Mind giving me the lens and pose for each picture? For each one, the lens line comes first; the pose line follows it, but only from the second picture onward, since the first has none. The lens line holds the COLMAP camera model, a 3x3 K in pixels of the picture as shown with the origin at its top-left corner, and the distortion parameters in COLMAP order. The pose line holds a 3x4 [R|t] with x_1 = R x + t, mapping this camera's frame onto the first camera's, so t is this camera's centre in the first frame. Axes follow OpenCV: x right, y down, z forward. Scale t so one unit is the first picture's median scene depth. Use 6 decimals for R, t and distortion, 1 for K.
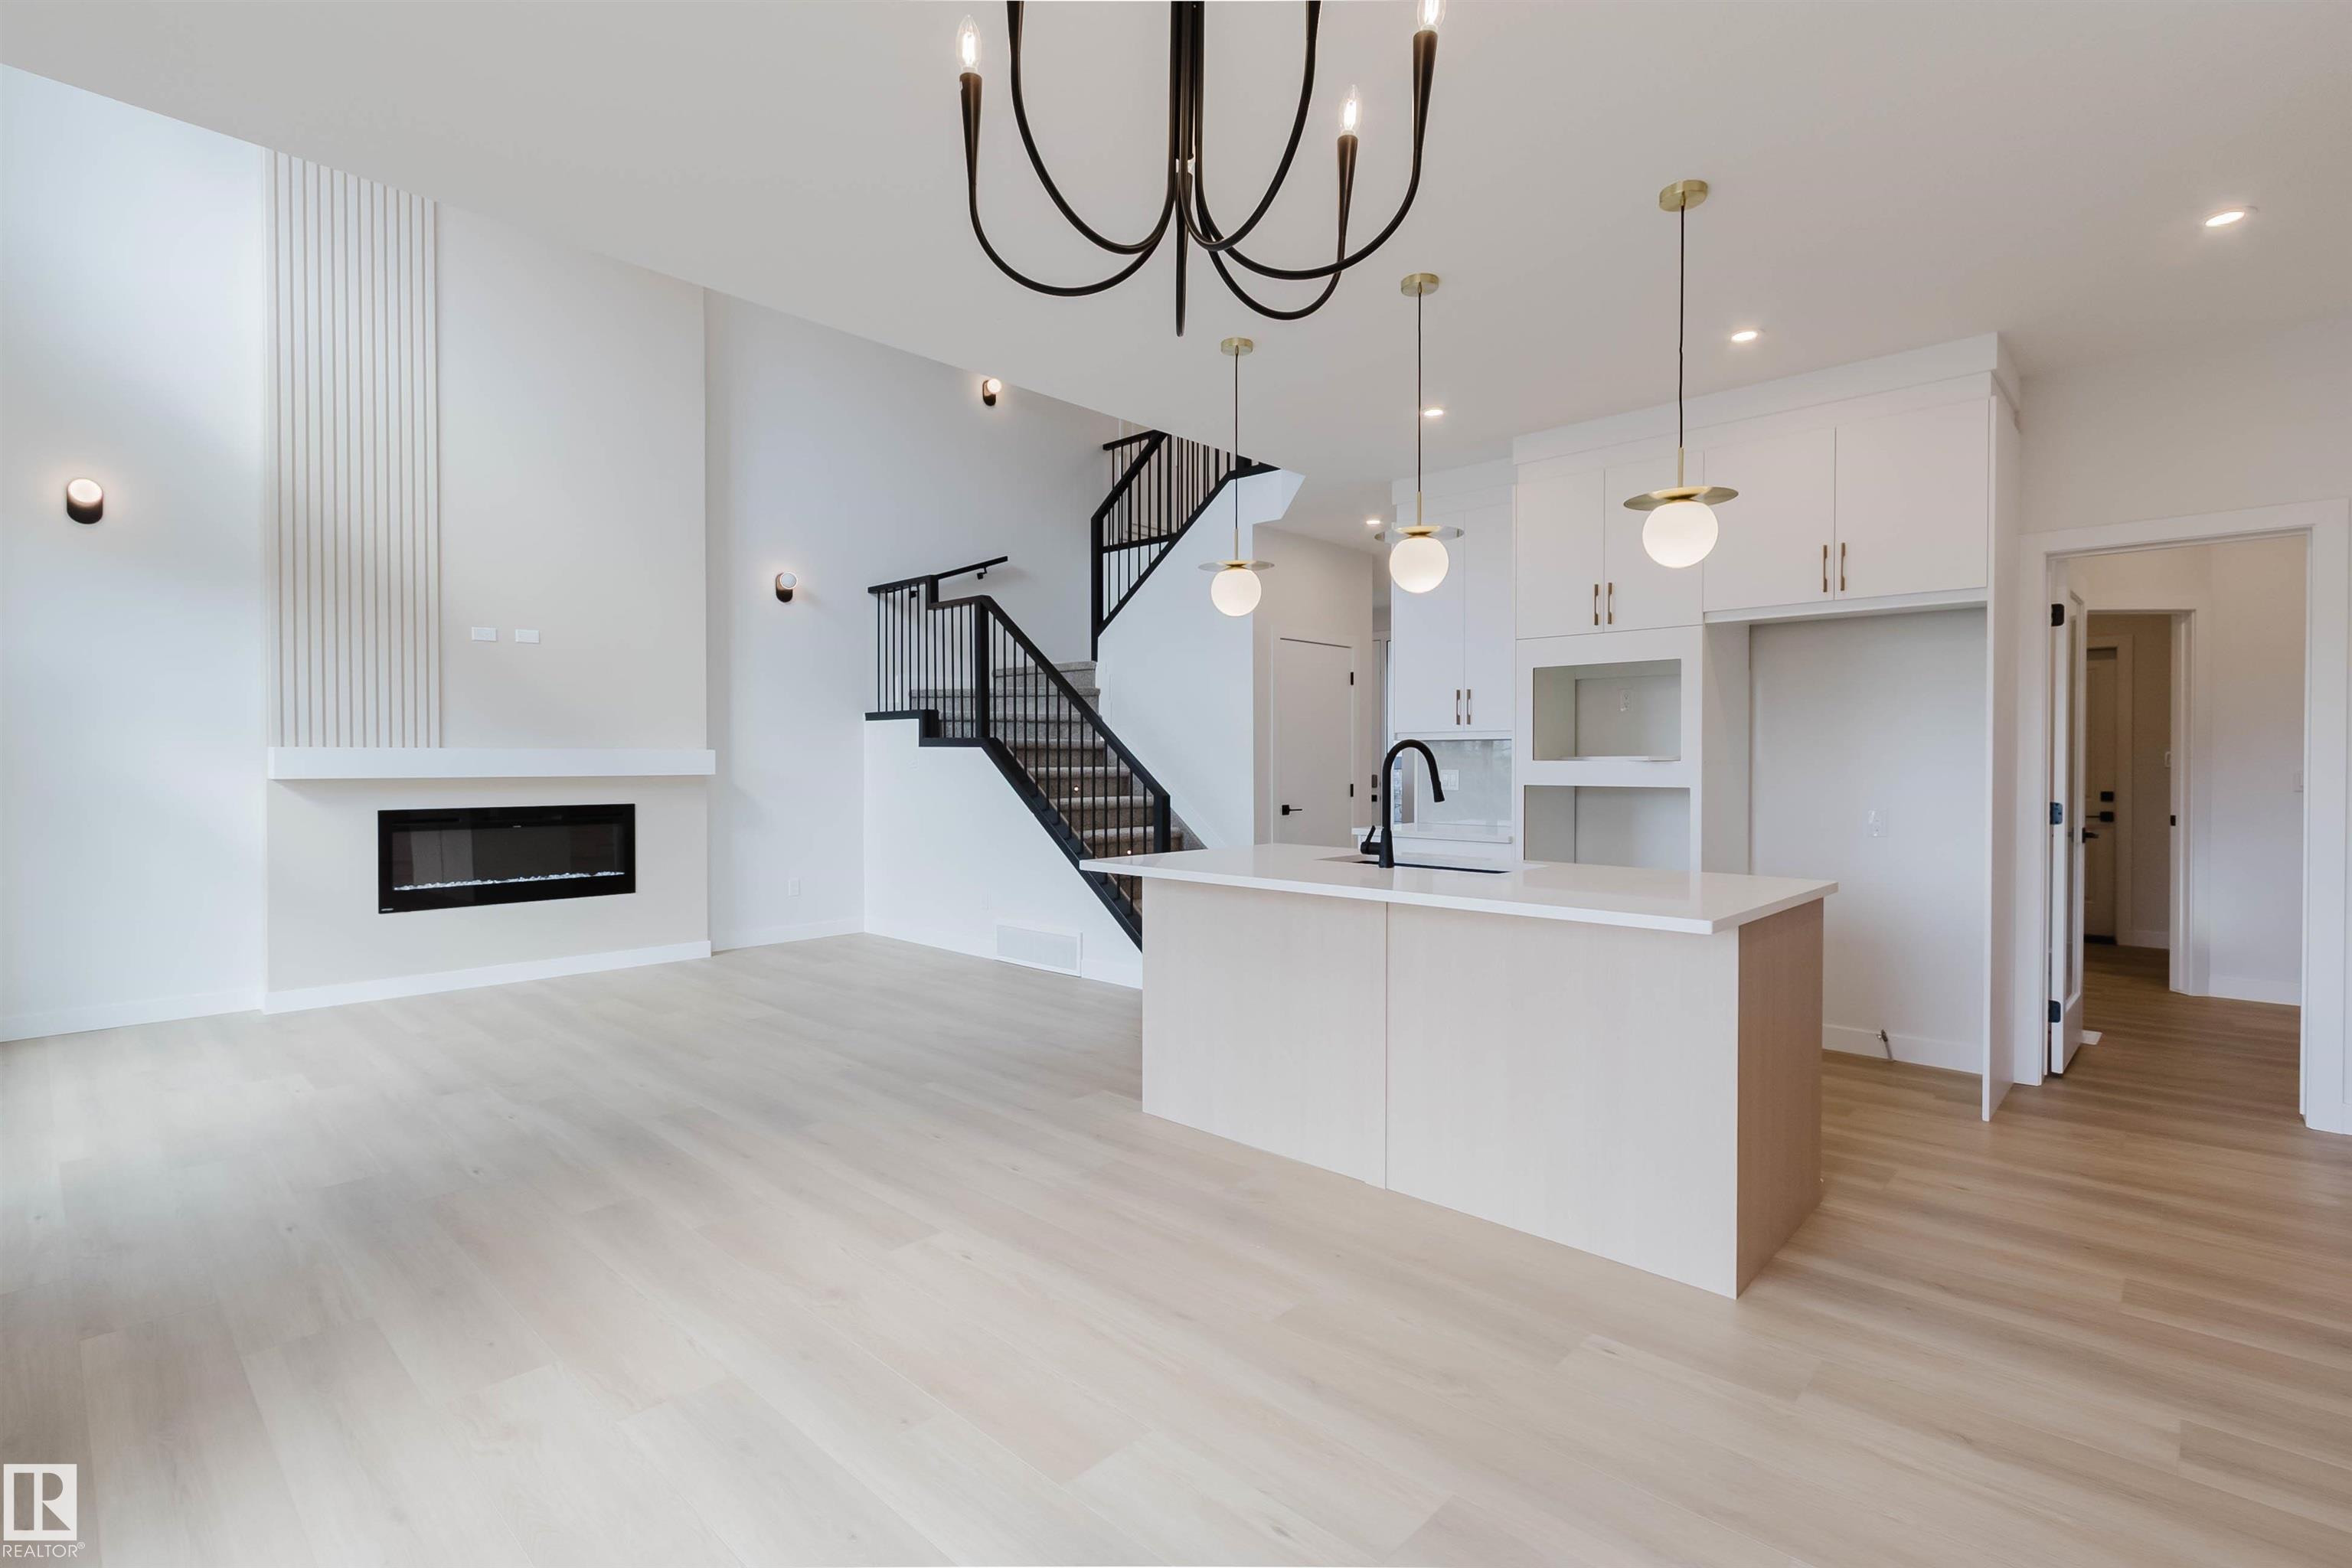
lens RADIAL K [[1095.2, 0, 1175.7], [0, 1095.2, 773.9], [0, 0, 1]] dist [0.006847, -0.000975]
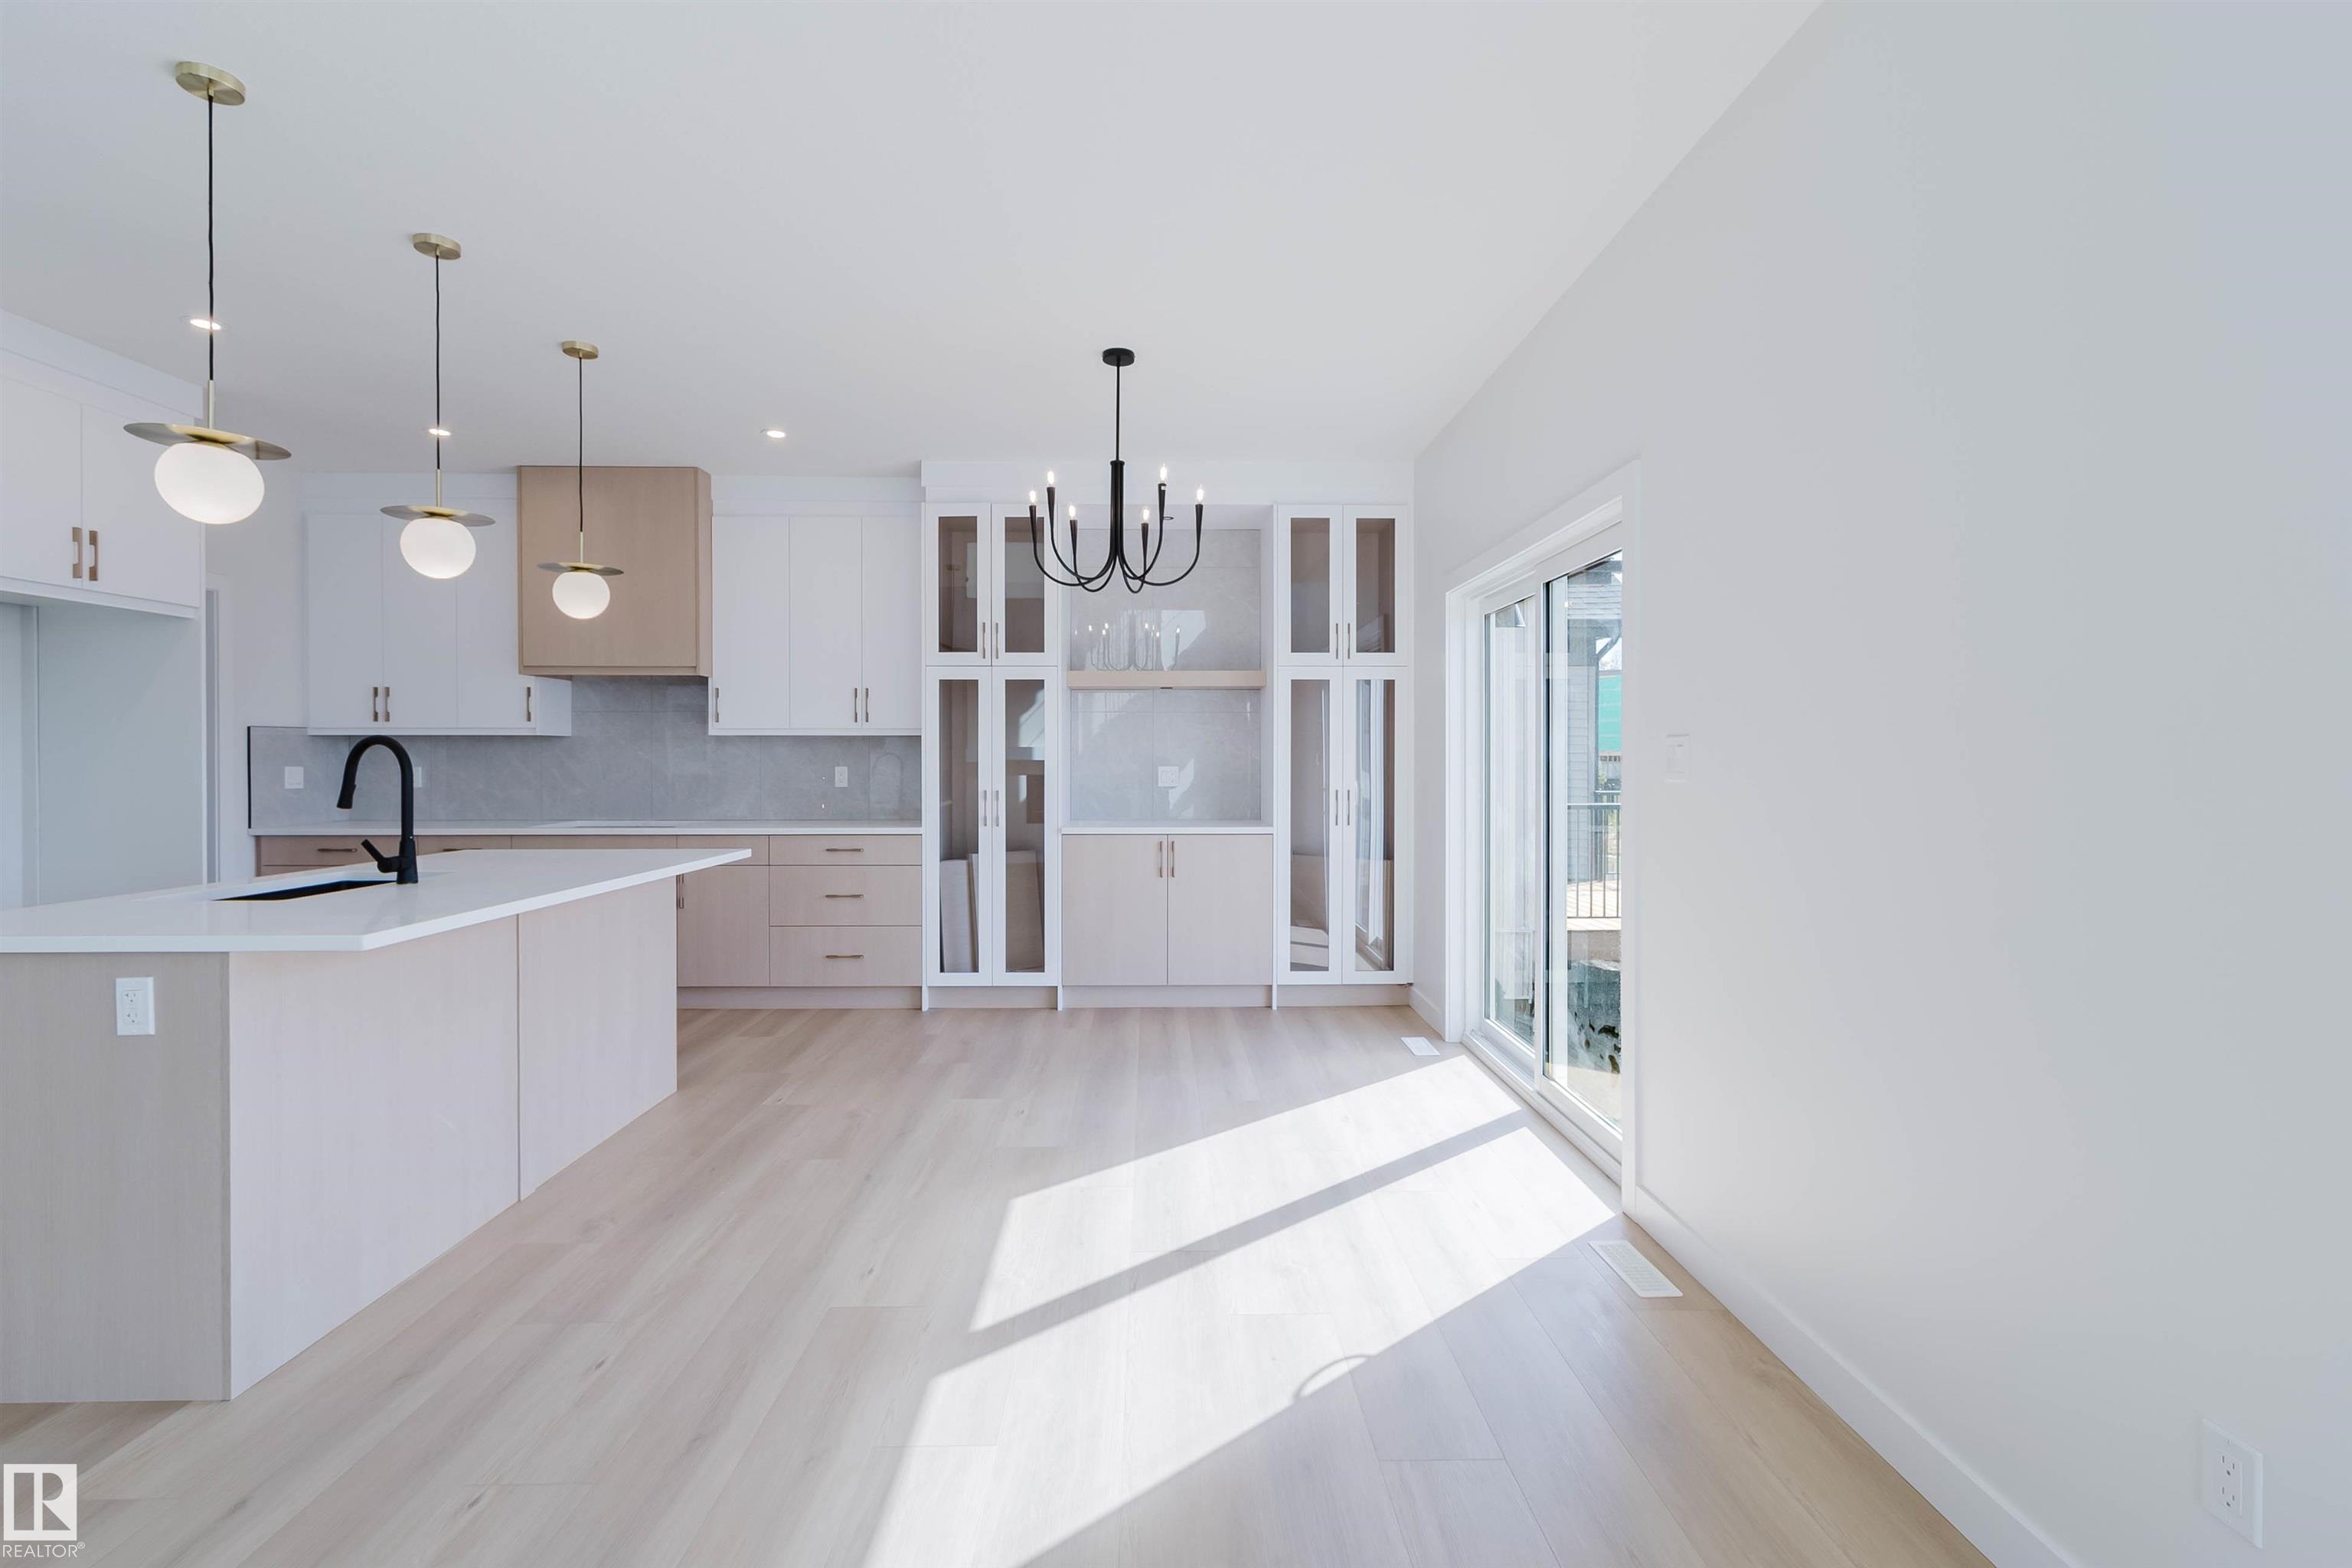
lens RADIAL K [[1073.4, 0, 1164.5], [0, 1073.4, 767.7], [0, 0, 1]] dist [0.006856, 0.000044]
pose [[-0.697413, -0.005579, 0.716648, -0.446298], [0.009677, 0.999805, 0.017200, -0.008017], [-0.716604, 0.018931, -0.697223, 0.623074]]
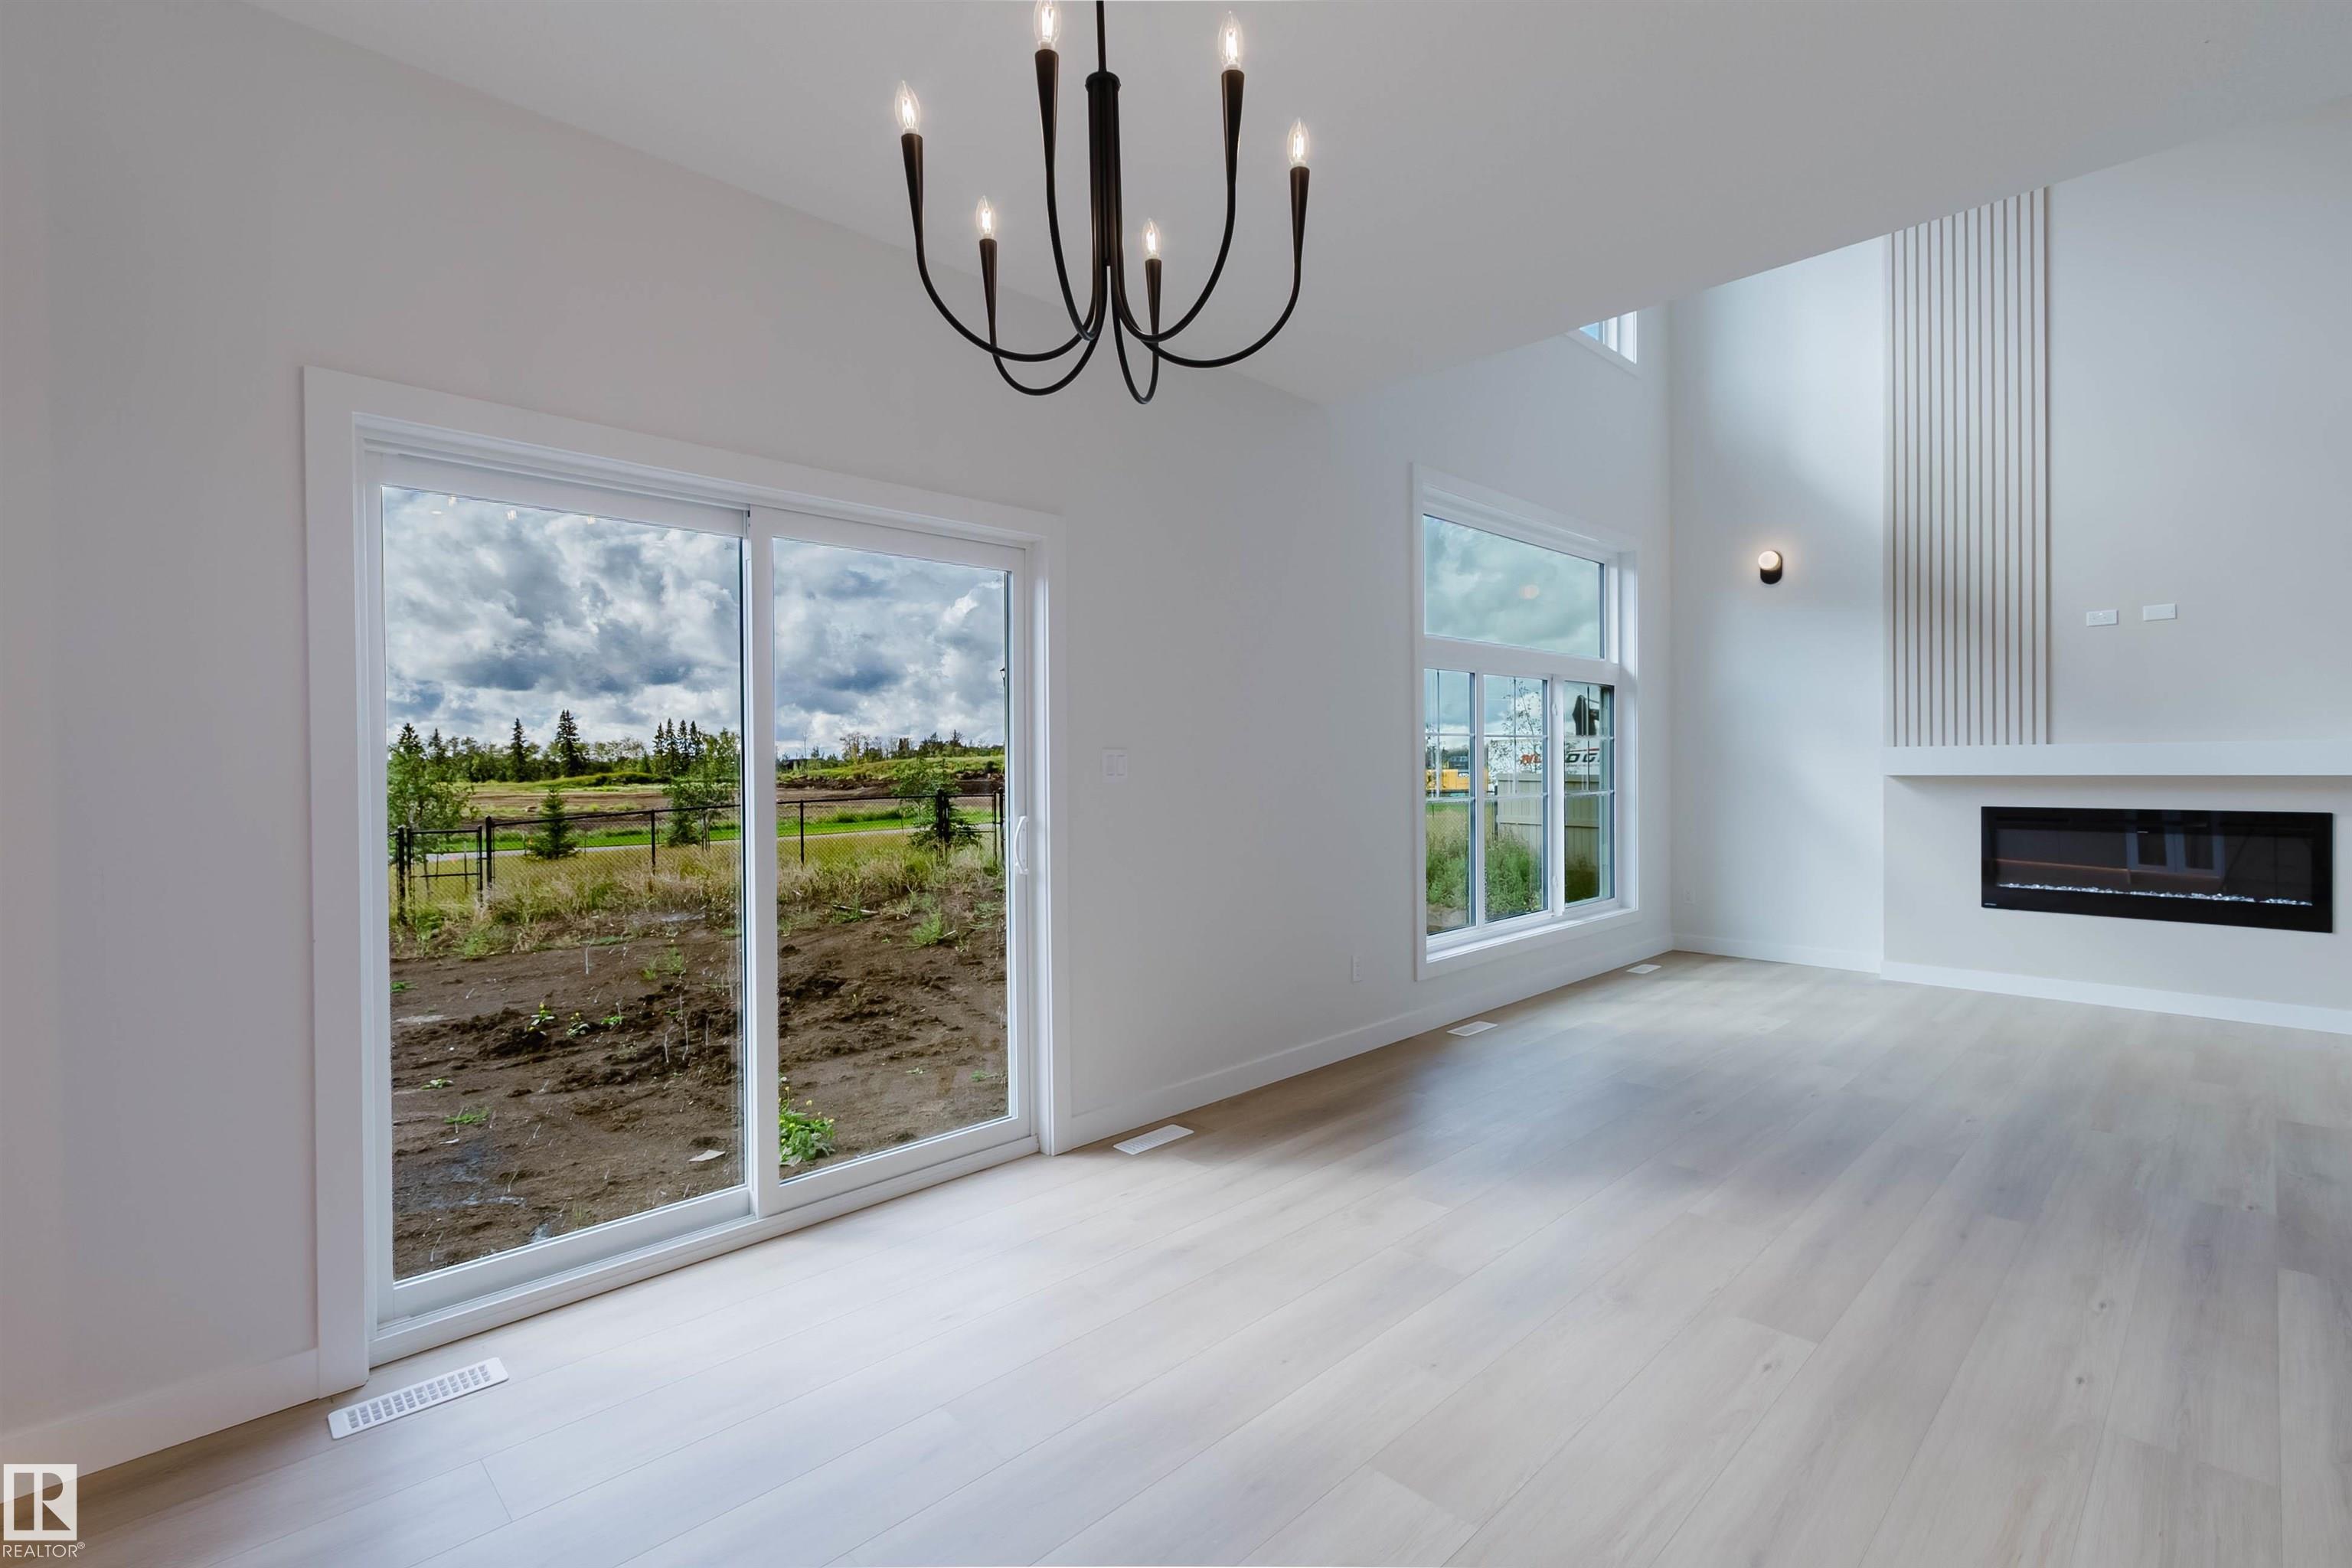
lens RADIAL K [[1065.0, 0, 1176.0], [0, 1065.0, 774.9], [0, 0, 1]] dist [0.004983, -0.001073]
pose [[-0.039187, 0.009032, -0.999191, 0.261900], [-0.003533, 0.999952, 0.009177, -0.002479], [0.999226, 0.003890, -0.039154, 0.249903]]
